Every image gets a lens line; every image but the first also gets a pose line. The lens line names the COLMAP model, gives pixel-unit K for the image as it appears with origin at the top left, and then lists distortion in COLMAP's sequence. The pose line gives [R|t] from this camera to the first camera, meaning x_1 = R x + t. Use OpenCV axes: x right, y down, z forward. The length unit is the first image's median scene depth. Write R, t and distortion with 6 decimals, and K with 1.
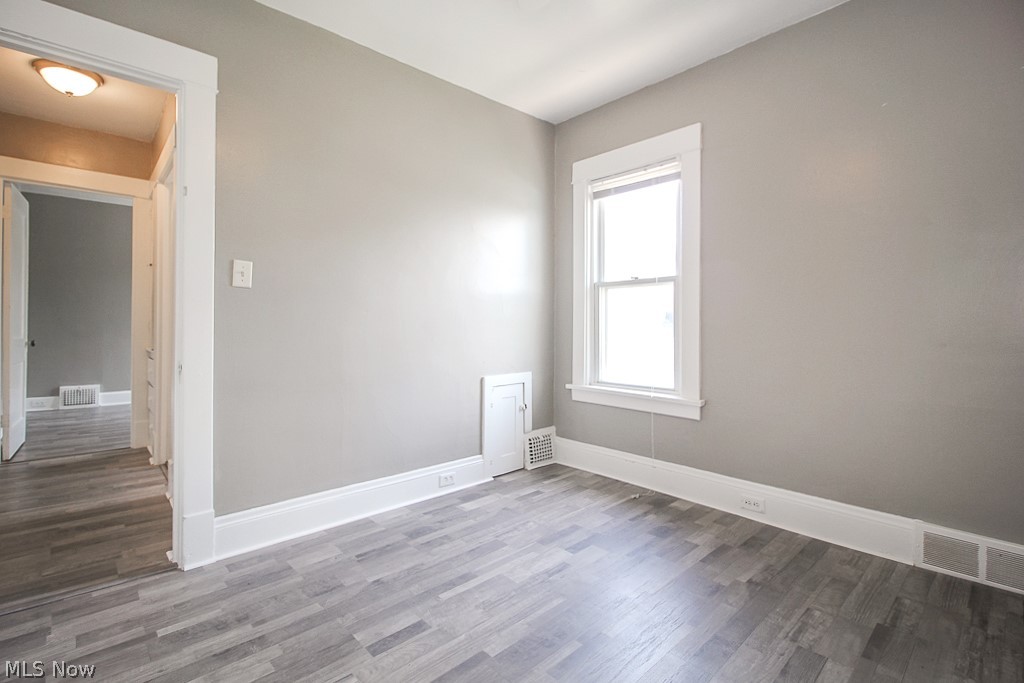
lens RADIAL K [[476.6, 0, 506.2], [0, 476.6, 340.2], [0, 0, 1]] dist [-0.016943, -0.001714]
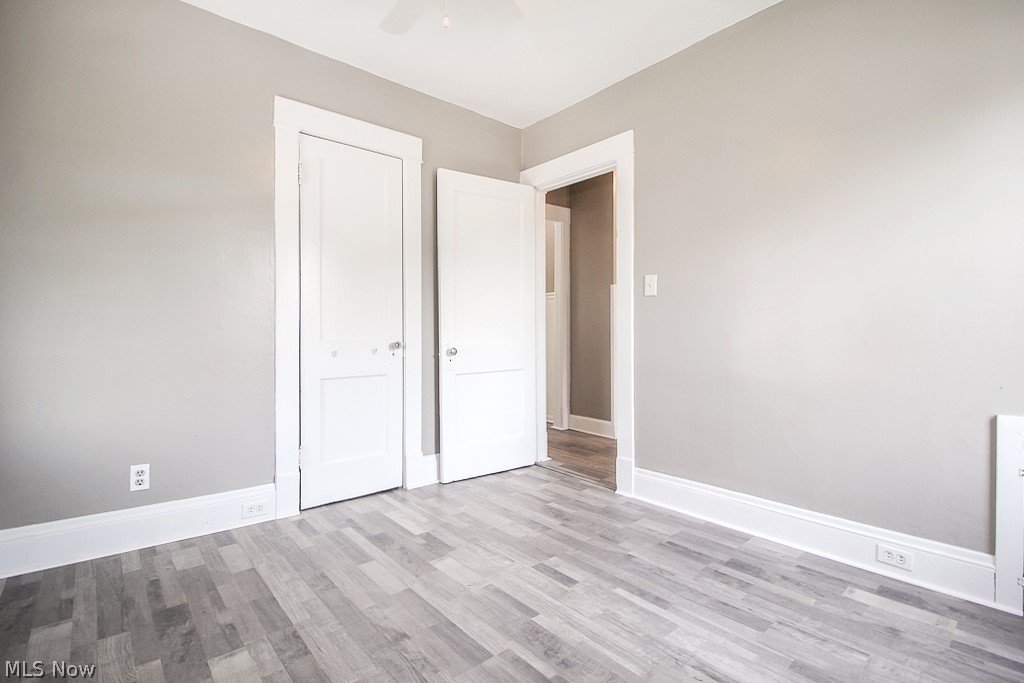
lens RADIAL K [[476.6, 0, 512.6], [0, 476.6, 336.9], [0, 0, 1]] dist [-0.016943, -0.001714]
pose [[-0.040113, 0.014294, -0.999093, 0.778986], [-0.027395, 0.999506, 0.015400, -0.010154], [0.998820, 0.027988, -0.039702, 0.705130]]
